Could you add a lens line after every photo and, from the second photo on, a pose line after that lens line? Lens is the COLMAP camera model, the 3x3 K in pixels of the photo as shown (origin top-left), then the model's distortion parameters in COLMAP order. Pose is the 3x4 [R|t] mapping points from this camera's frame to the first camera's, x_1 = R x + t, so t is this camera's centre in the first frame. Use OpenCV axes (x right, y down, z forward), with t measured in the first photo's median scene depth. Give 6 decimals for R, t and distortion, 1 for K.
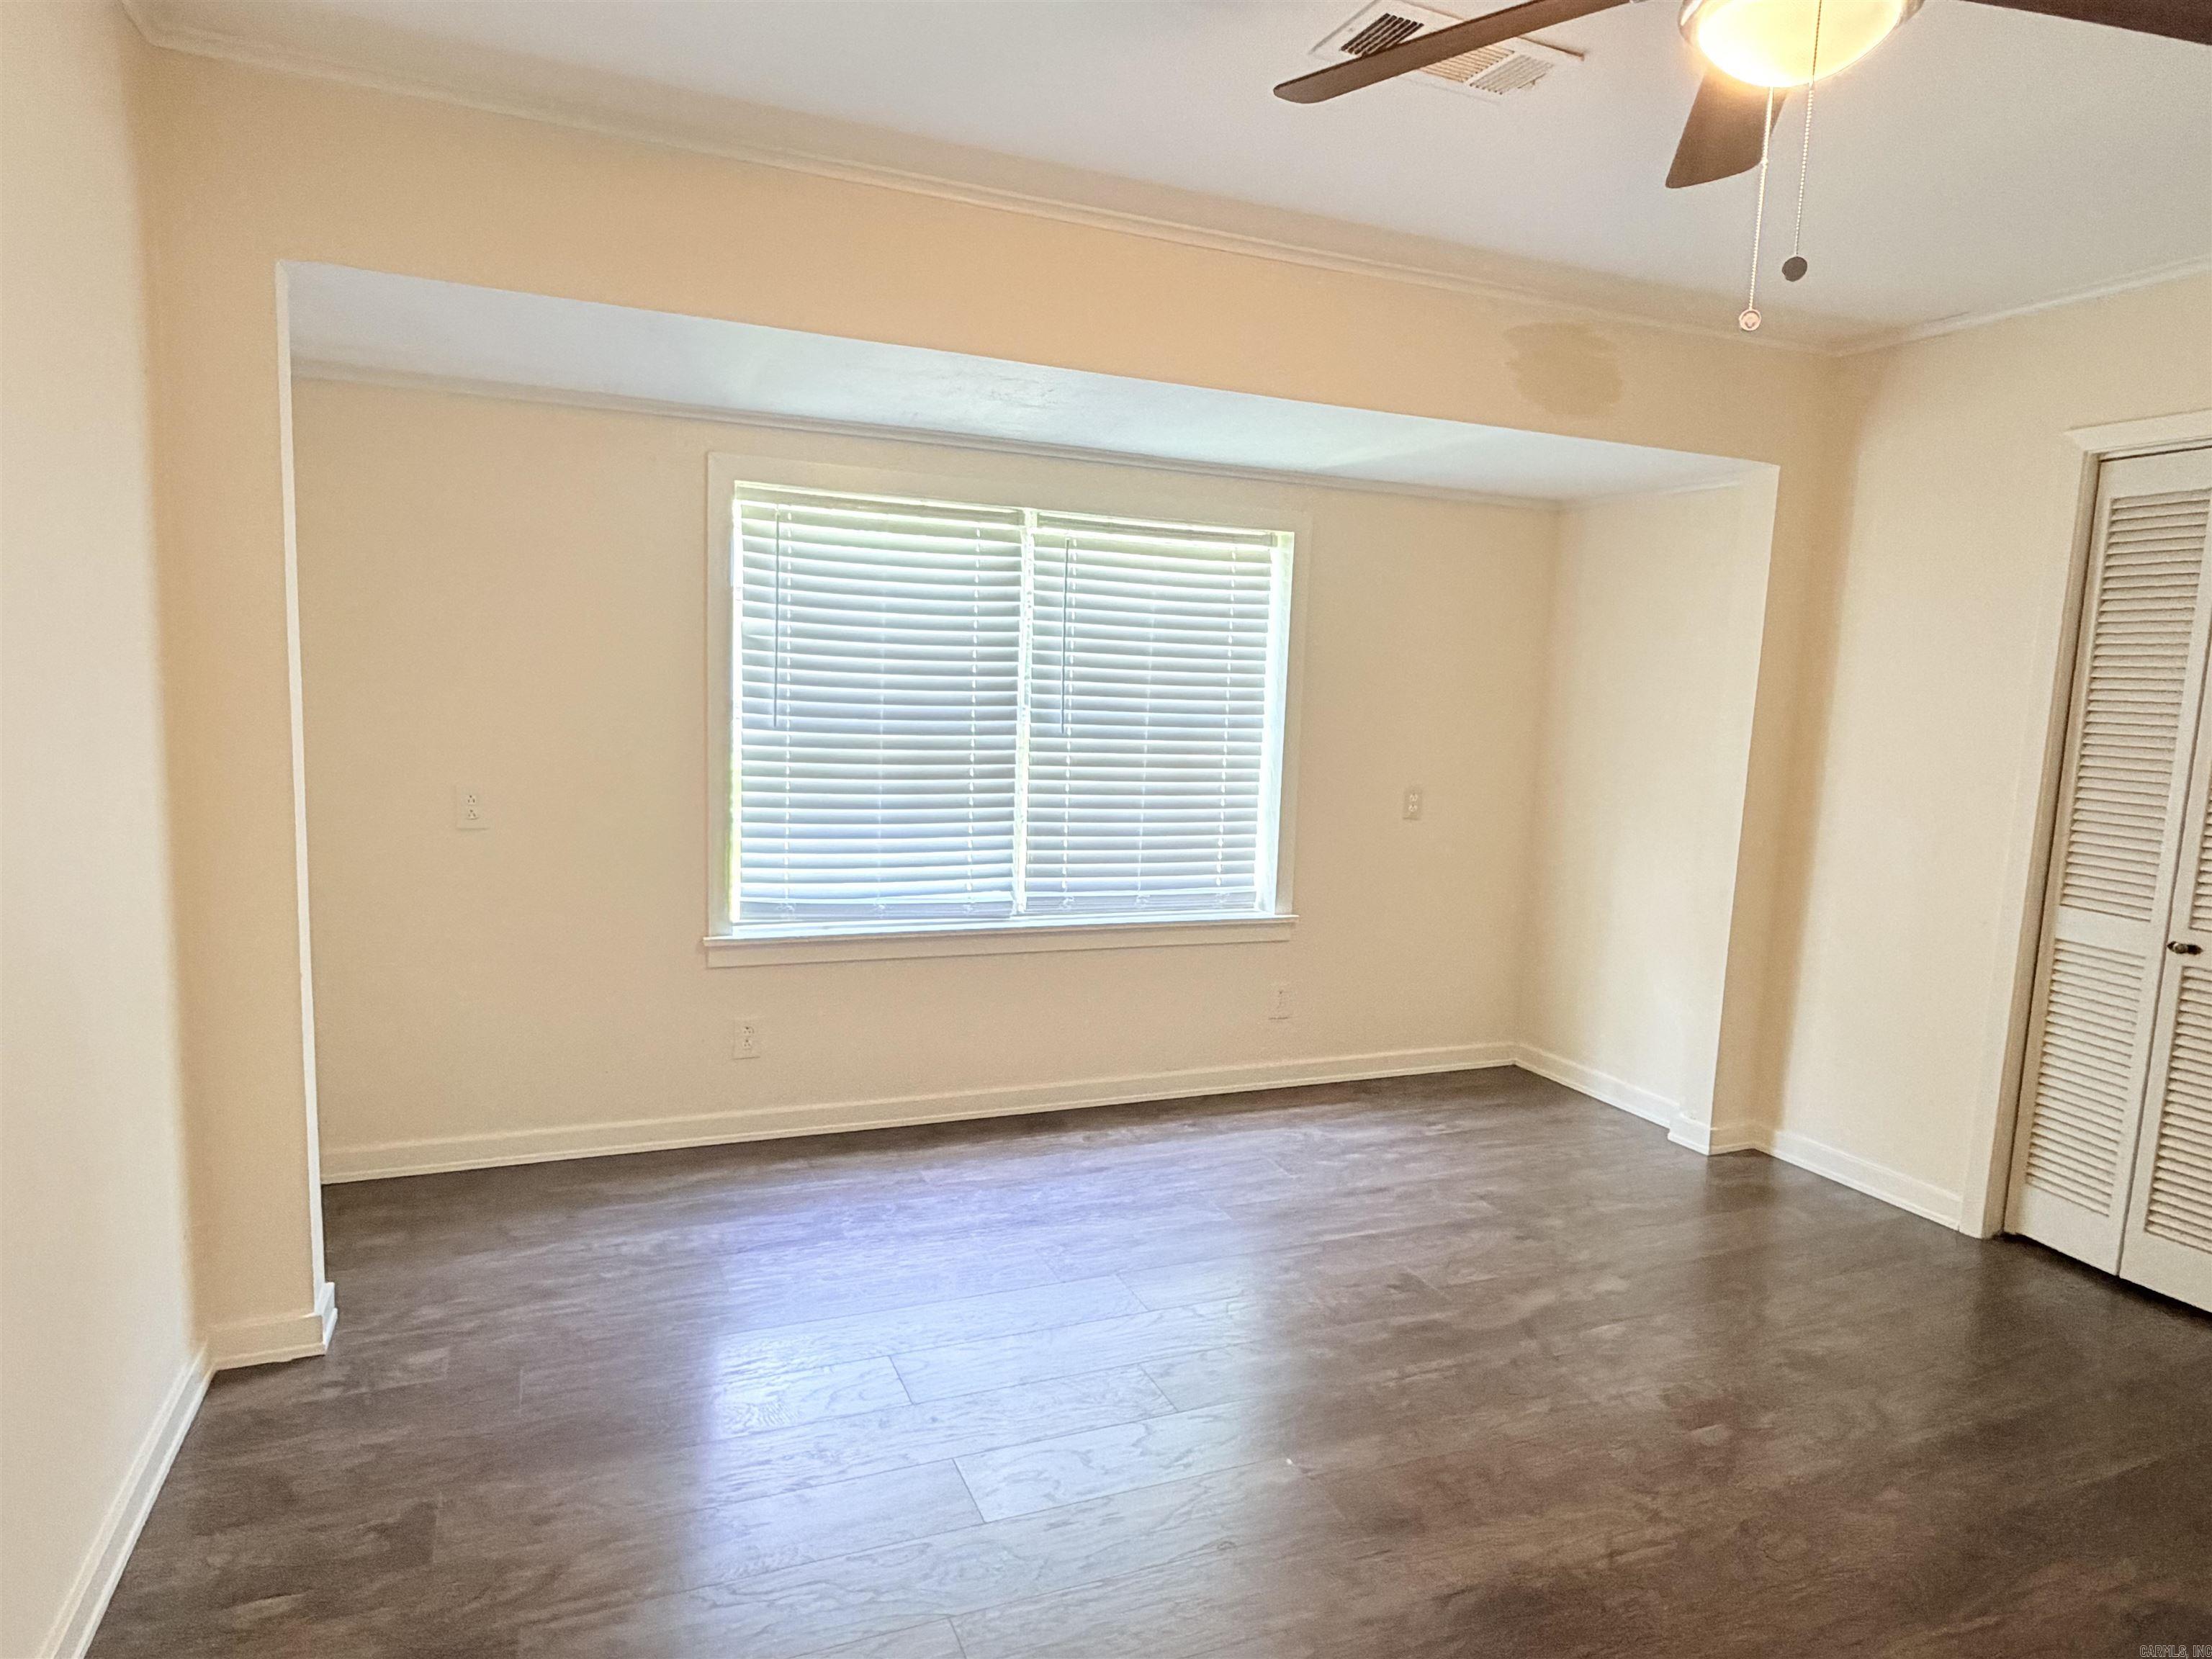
lens RADIAL K [[1293.9, 0, 1107.6], [0, 1293.9, 834.5], [0, 0, 1]] dist [0.005013, 0.004399]
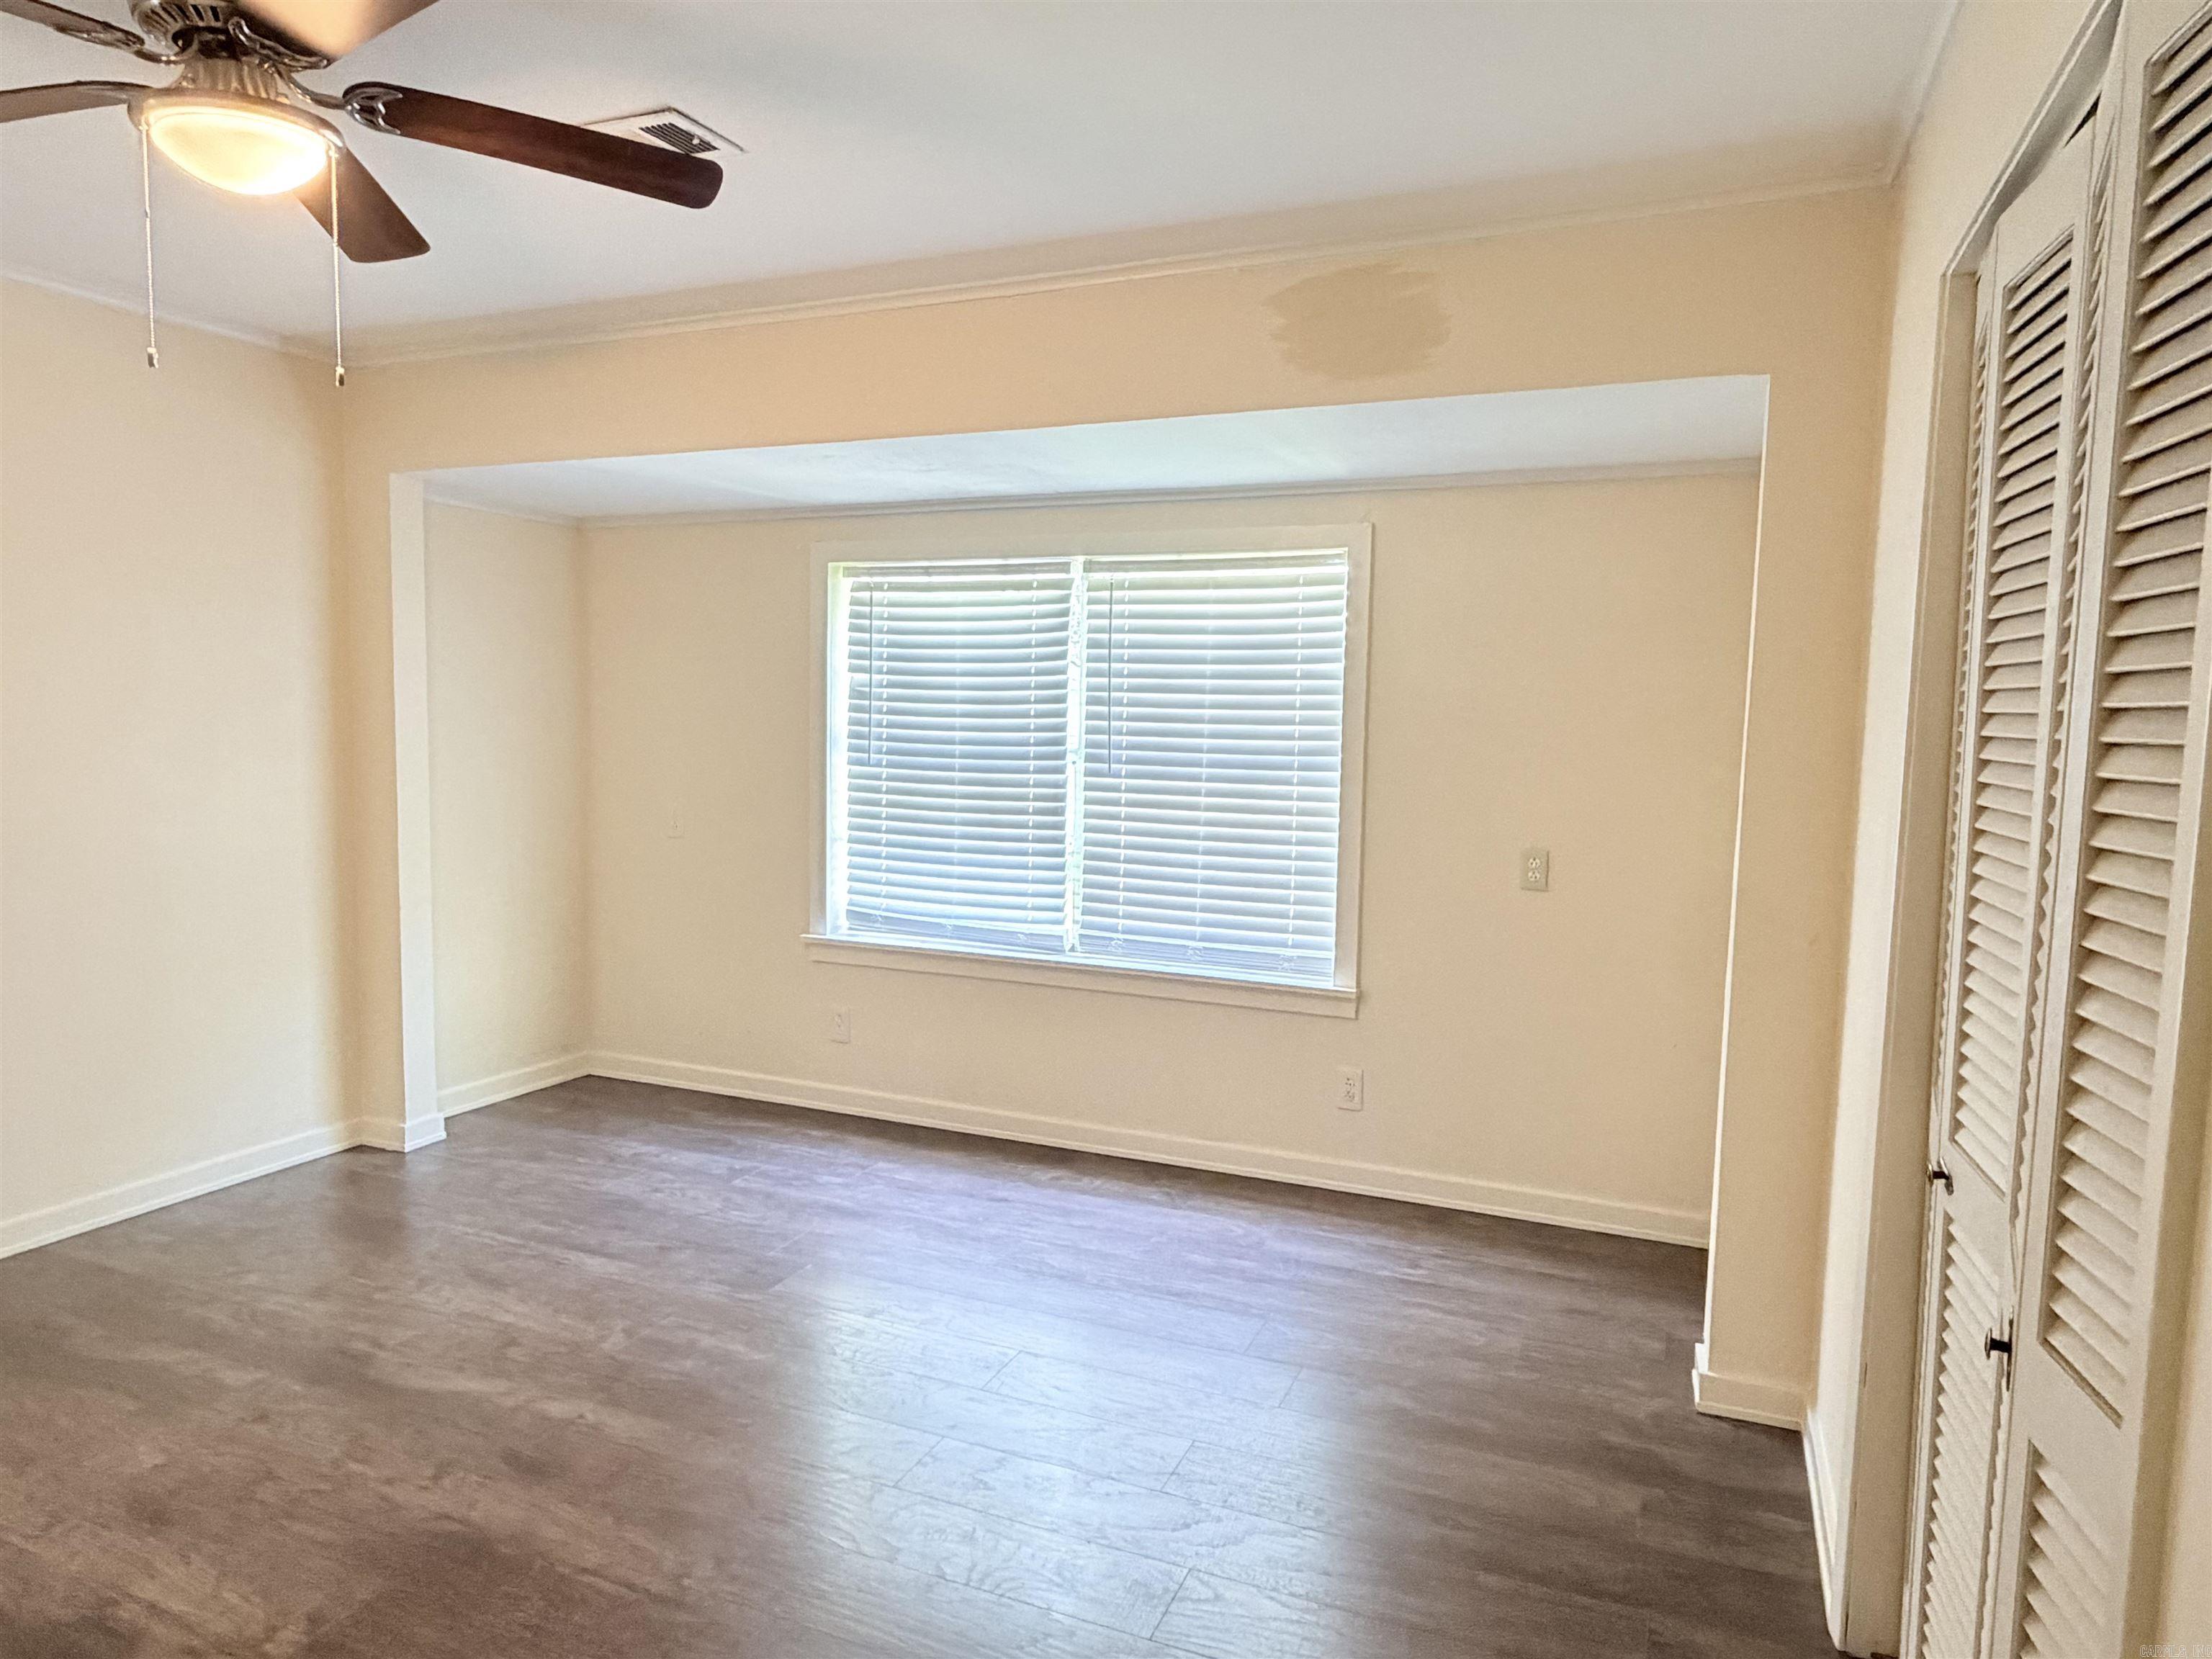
lens RADIAL K [[1351.2, 0, 1107.9], [0, 1351.2, 823.1], [0, 0, 1]] dist [-0.001762, 0.000462]
pose [[0.700448, 0.033019, -0.712939, 0.735866], [-0.078404, 0.996443, -0.030882, -0.007655], [0.709384, 0.077529, 0.700546, 0.277756]]
